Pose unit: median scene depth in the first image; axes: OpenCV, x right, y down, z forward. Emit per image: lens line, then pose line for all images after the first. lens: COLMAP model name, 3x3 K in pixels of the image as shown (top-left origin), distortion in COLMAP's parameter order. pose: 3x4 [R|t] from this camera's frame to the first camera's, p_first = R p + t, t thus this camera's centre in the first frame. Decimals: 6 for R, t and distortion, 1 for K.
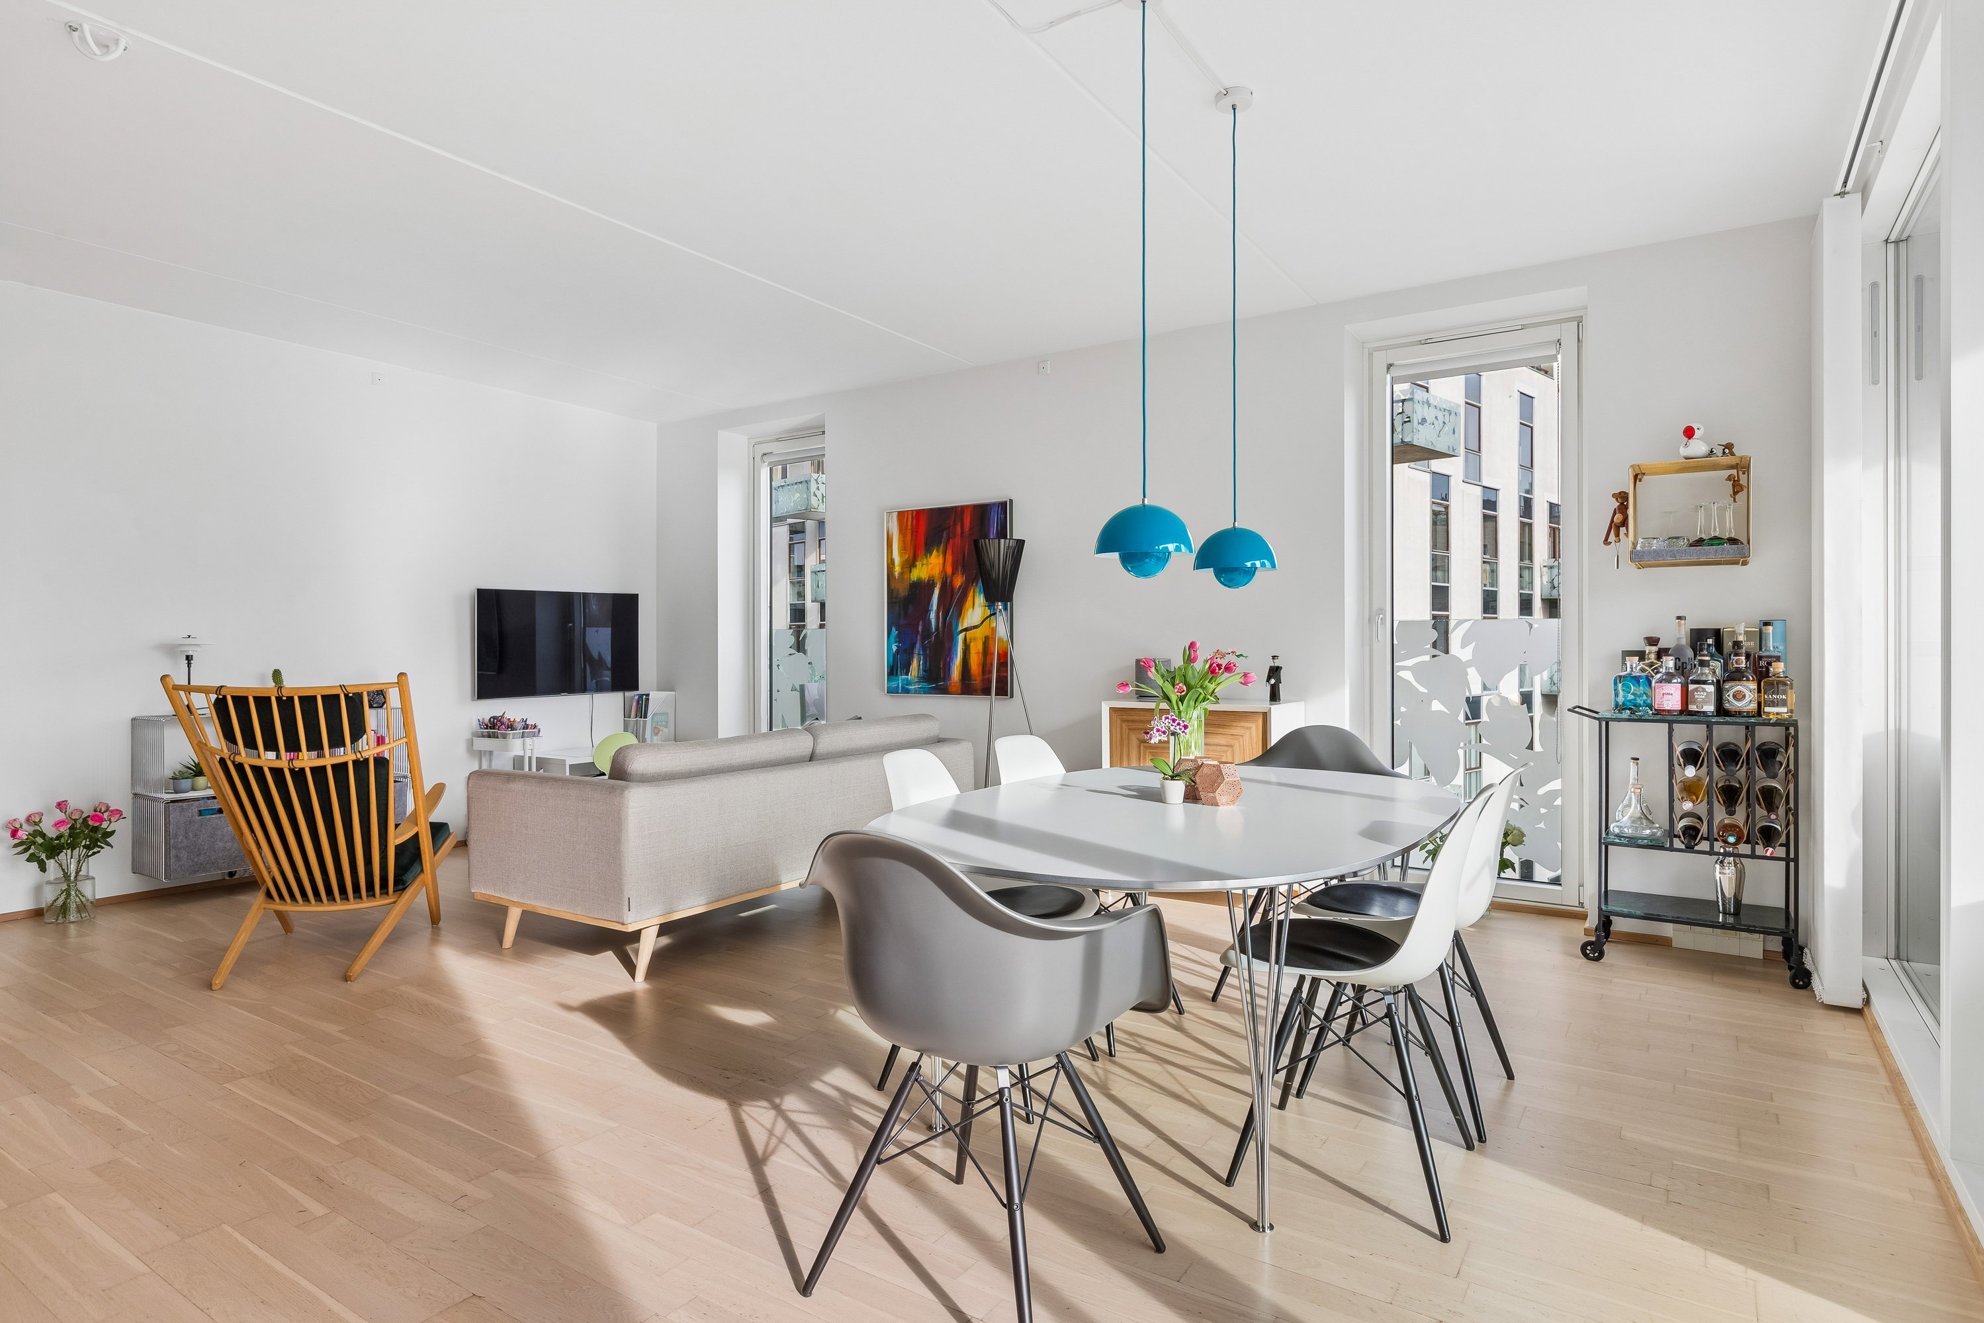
lens RADIAL K [[1050.3, 0, 991.2], [0, 1050.3, 654.3], [0, 0, 1]] dist [-0.003346, -0.000288]
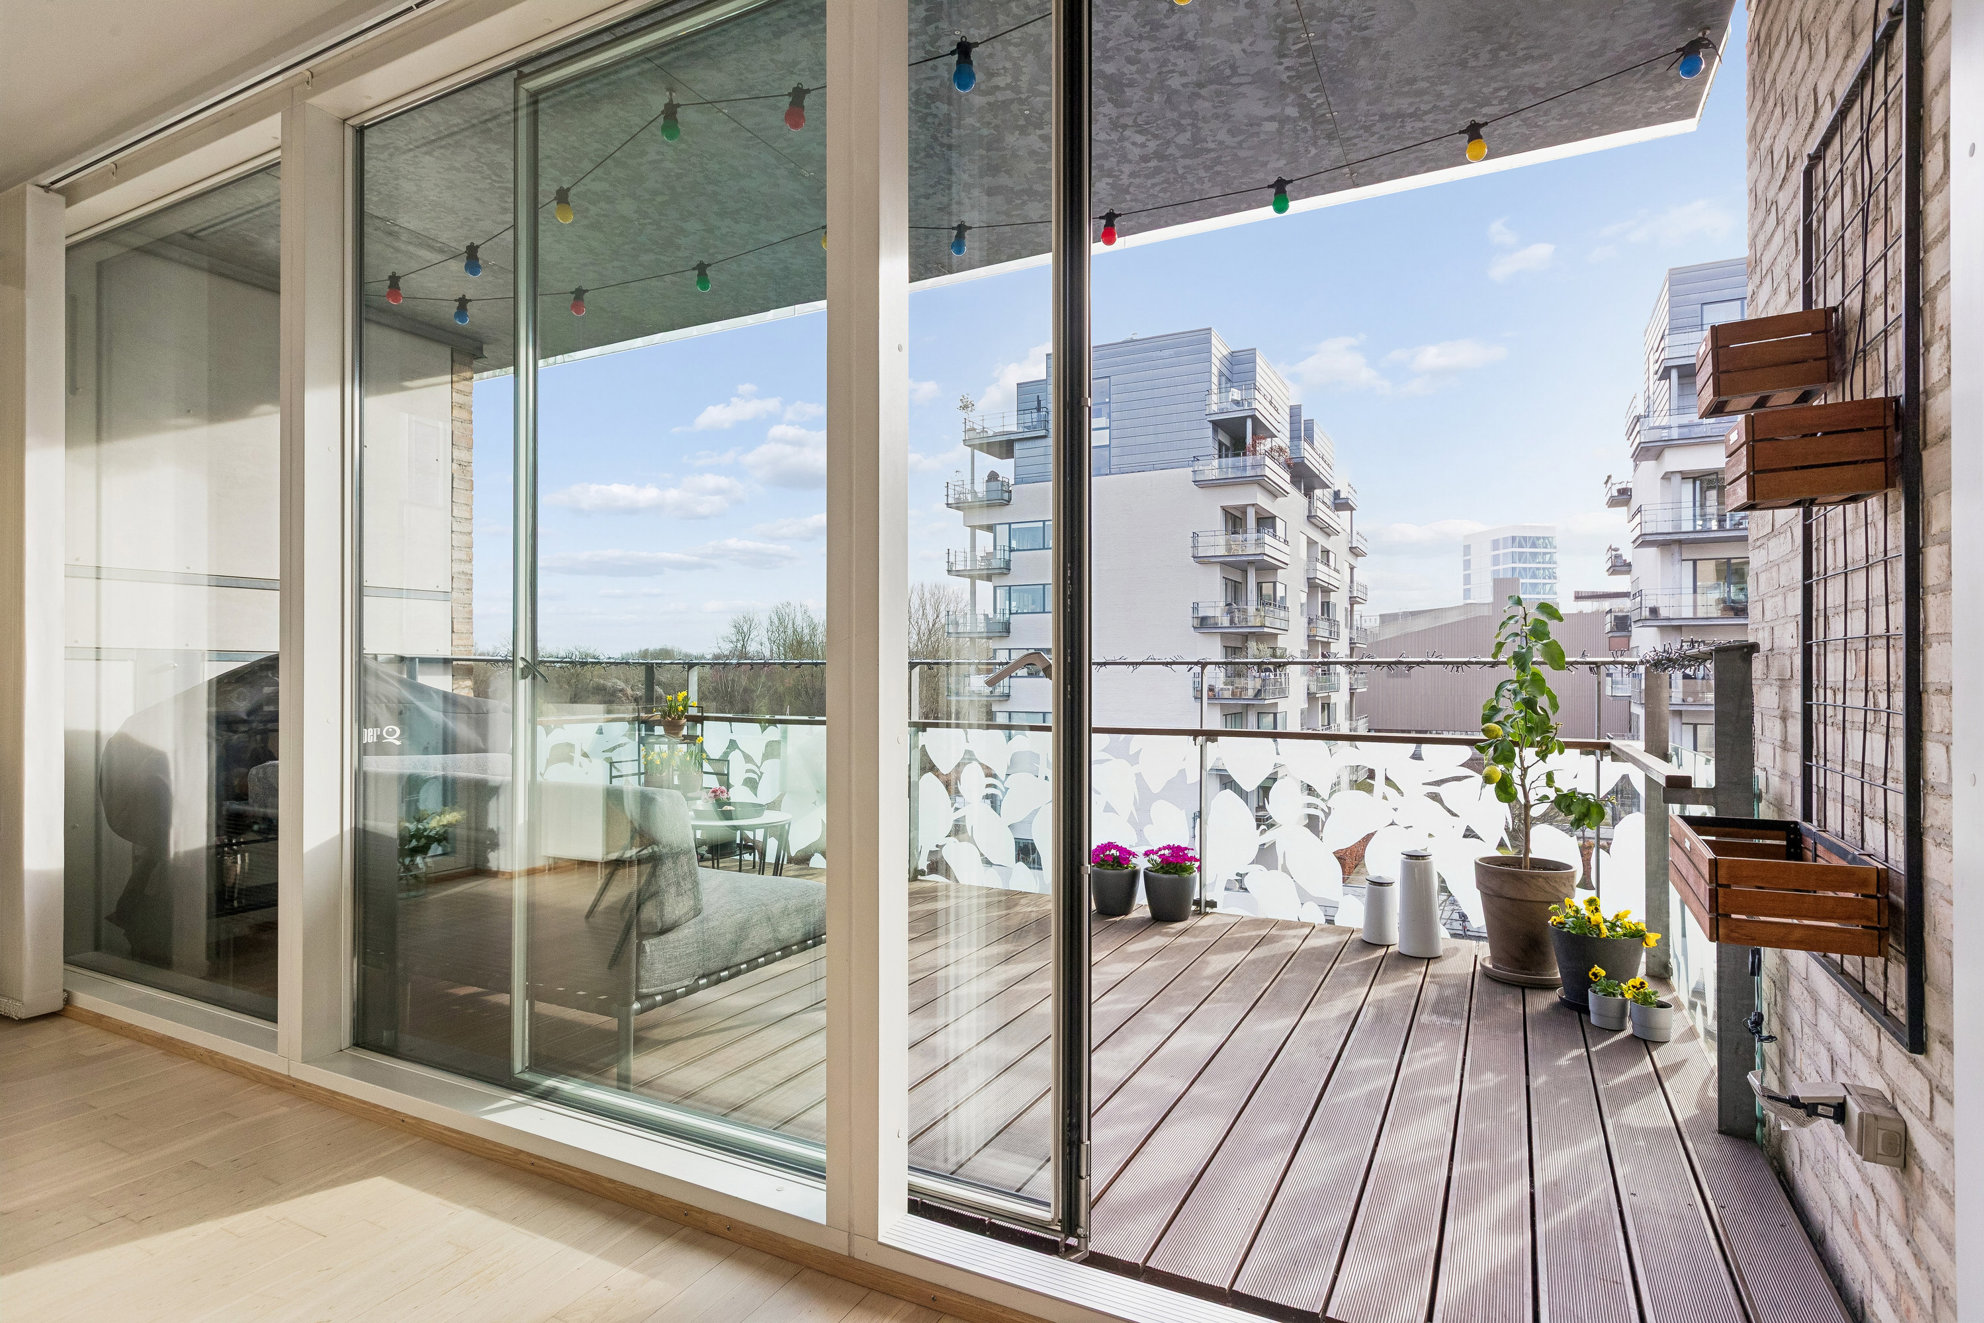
lens RADIAL K [[1008.8, 0, 995.4], [0, 1008.8, 669.4], [0, 0, 1]] dist [-0.003528, -0.000064]
pose [[-0.115339, 0.000661, 0.993326, -0.126568], [0.003556, 0.999994, -0.000252, 0.009047], [-0.993320, 0.003503, -0.115341, 0.122886]]
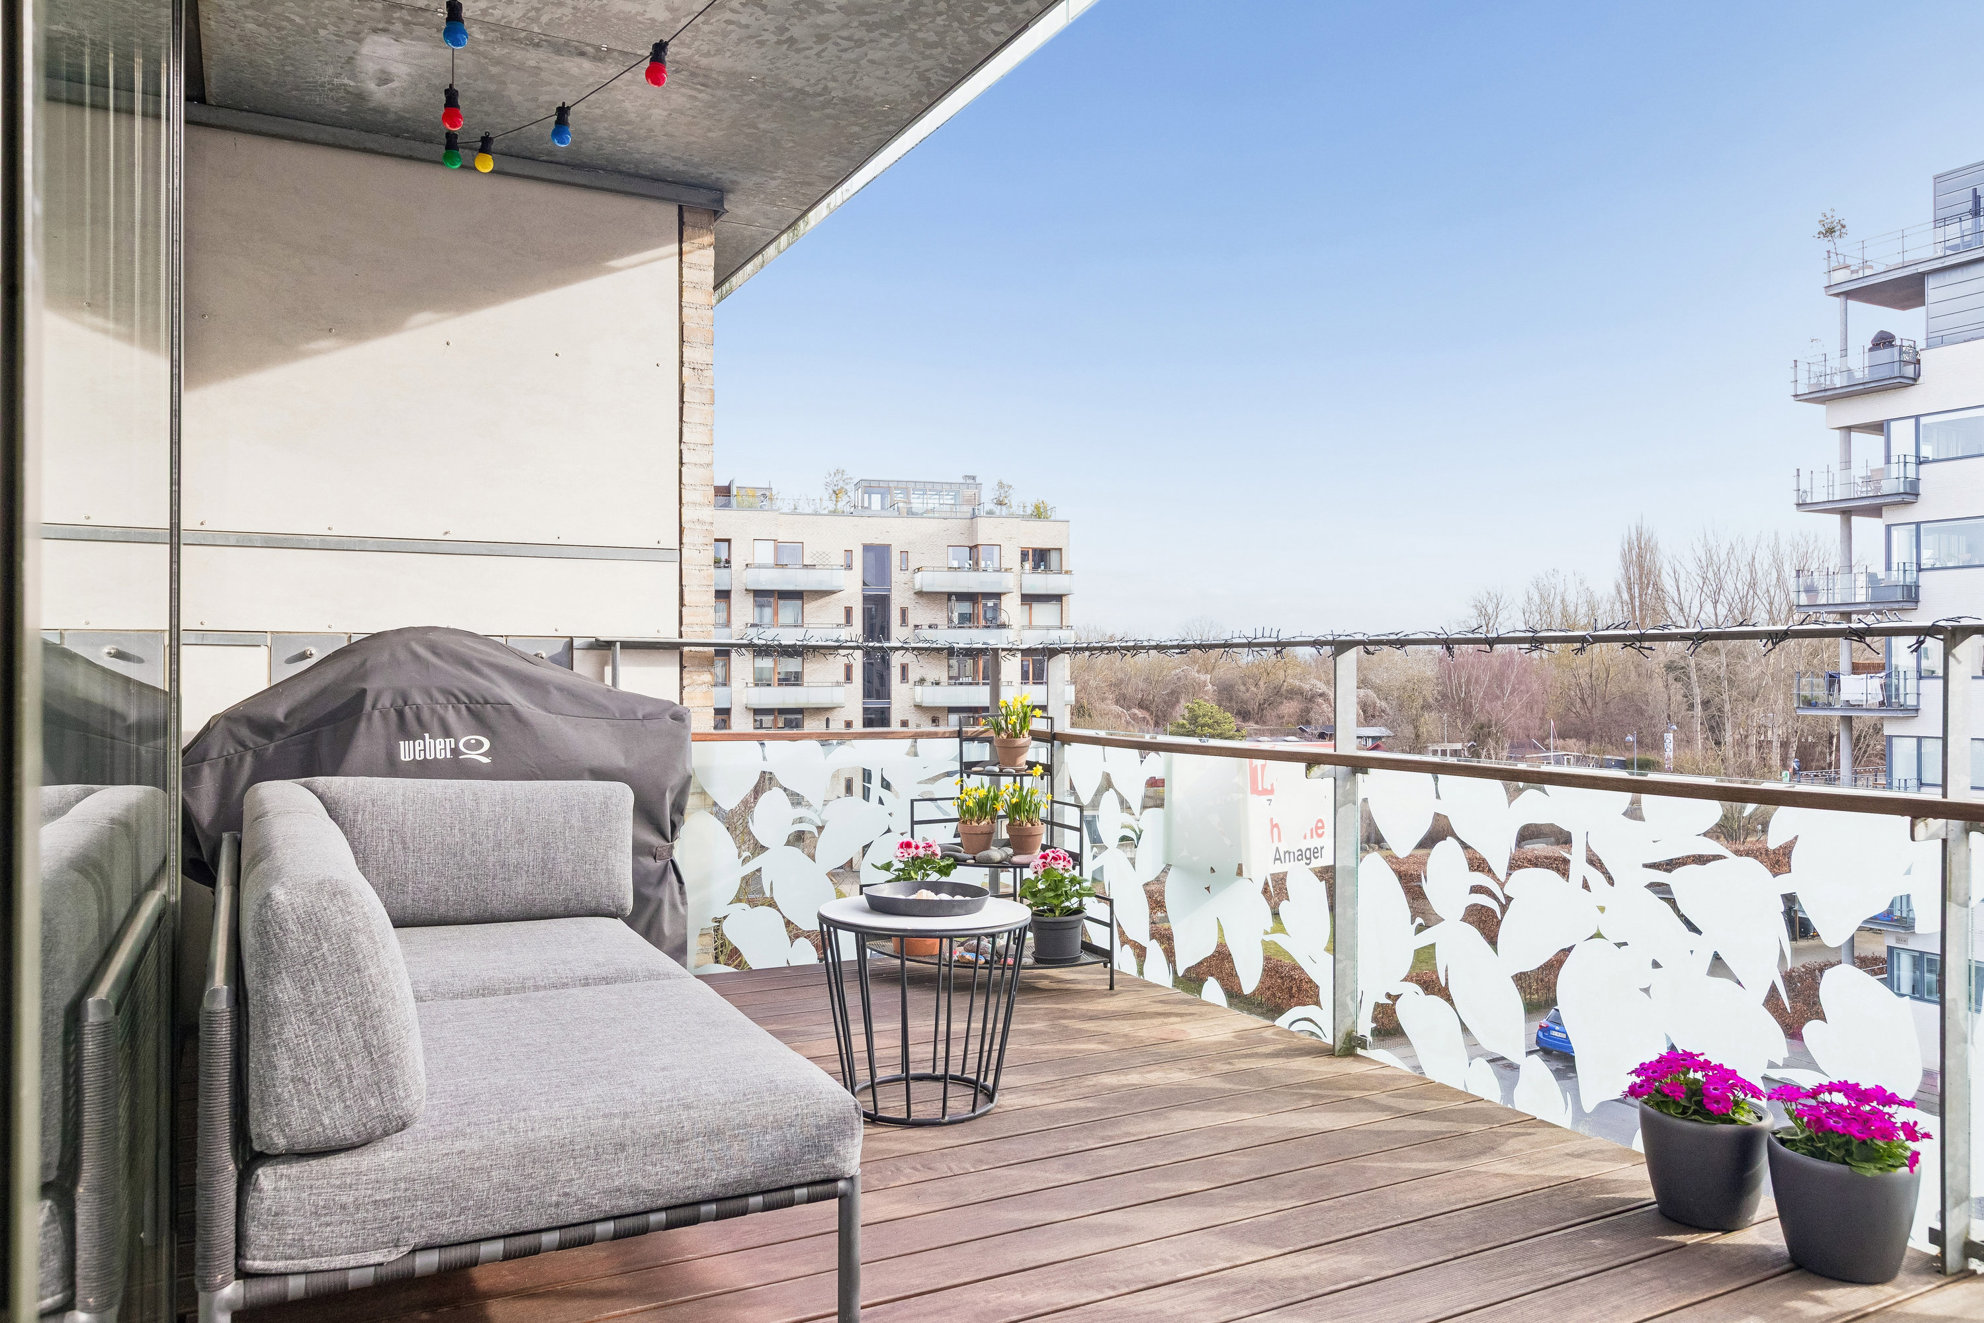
lens RADIAL K [[1372.9, 0, 992.7], [0, 1372.9, 659.7], [0, 0, 1]] dist [0.002226, -0.001243]
pose [[0.466951, 0.005581, 0.884266, 0.126579], [0.004092, 0.999956, -0.008472, 0.015612], [-0.884274, 0.007574, 0.466908, -0.064311]]
